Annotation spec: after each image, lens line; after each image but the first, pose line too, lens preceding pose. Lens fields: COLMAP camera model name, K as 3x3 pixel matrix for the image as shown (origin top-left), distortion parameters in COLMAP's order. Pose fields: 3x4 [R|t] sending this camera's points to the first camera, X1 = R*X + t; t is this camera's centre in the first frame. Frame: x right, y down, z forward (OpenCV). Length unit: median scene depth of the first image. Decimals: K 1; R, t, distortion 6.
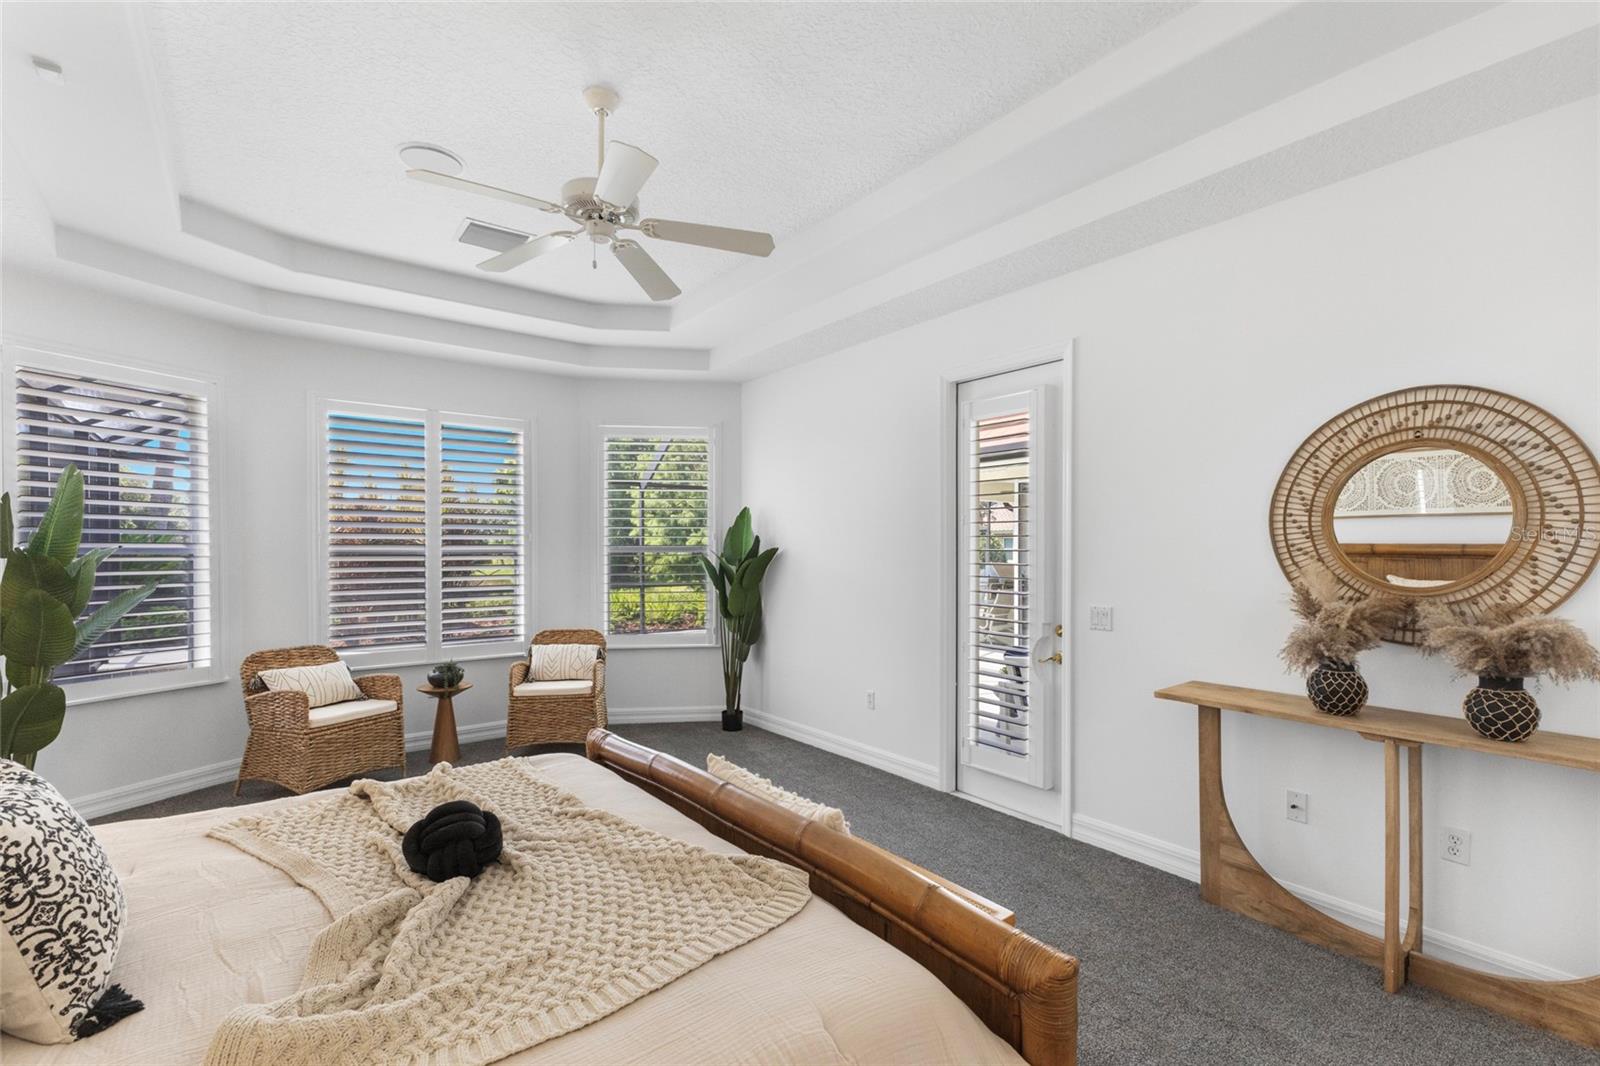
lens RADIAL K [[714.6, 0, 806.6], [0, 714.6, 546.0], [0, 0, 1]] dist [0.004682, 0.000273]
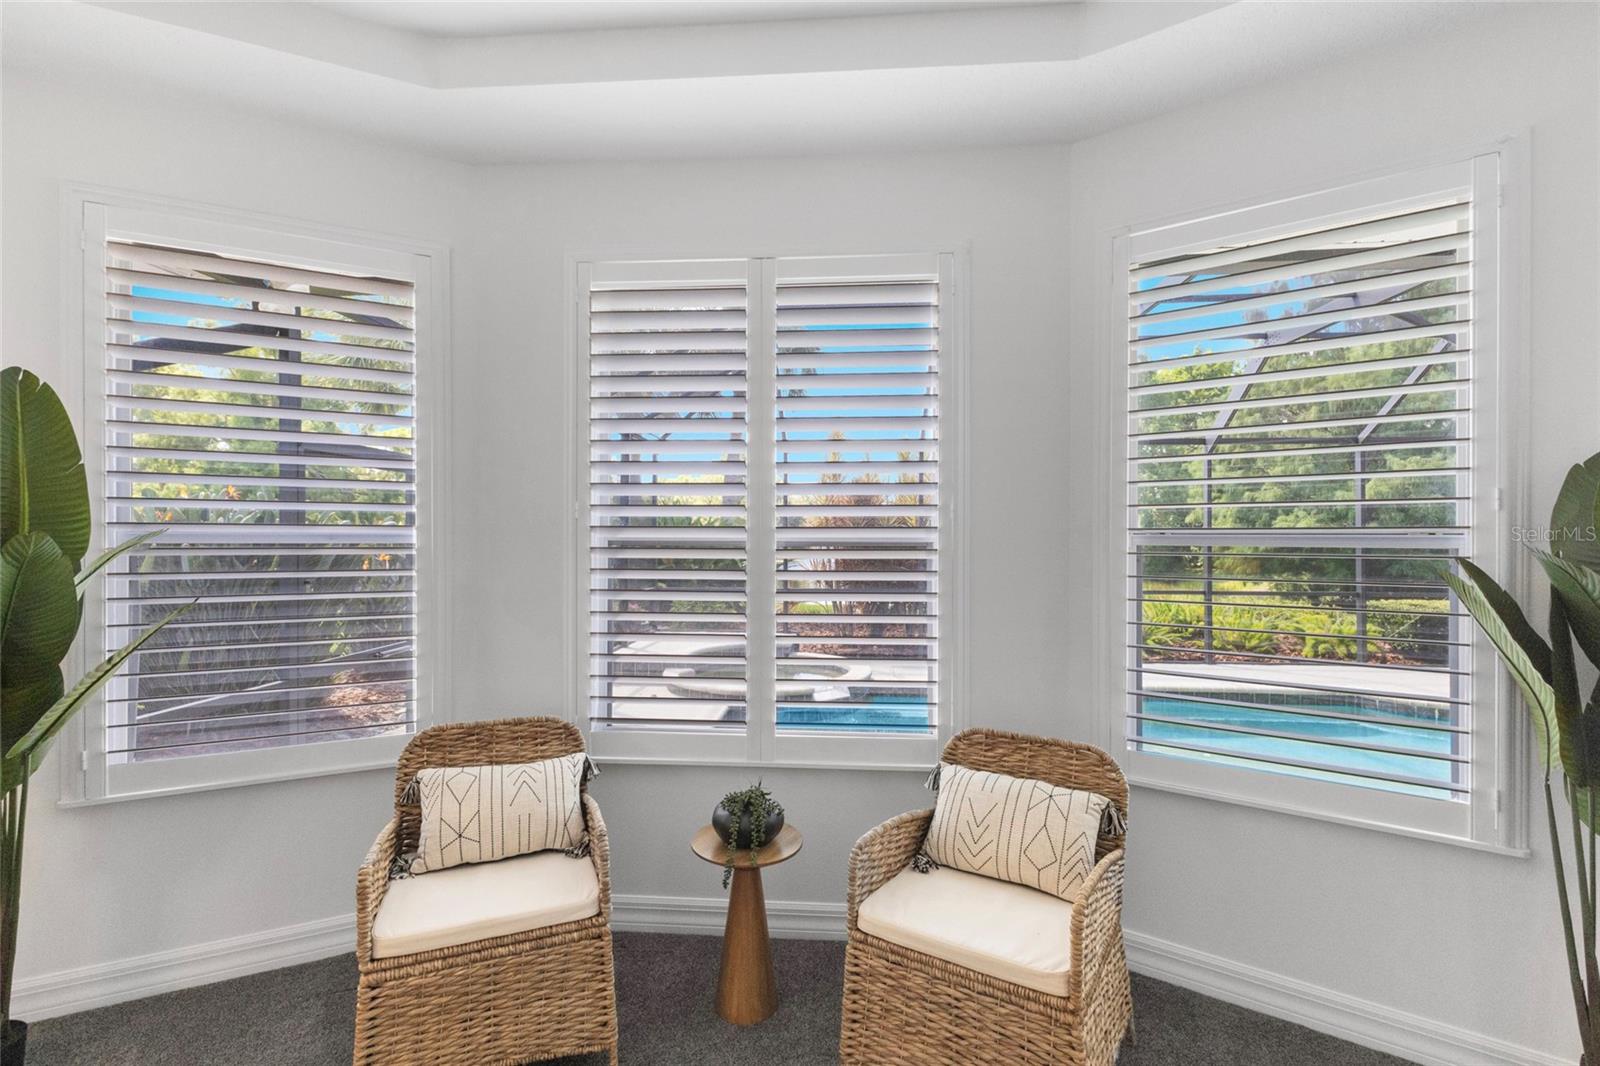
lens RADIAL K [[714.6, 0, 810.3], [0, 714.6, 541.9], [0, 0, 1]] dist [0.004682, 0.000273]
pose [[0.748837, 0.006332, -0.662724, -0.162678], [0.002008, 0.999928, 0.011824, 0.002559], [0.662752, -0.010185, 0.748770, 0.631648]]
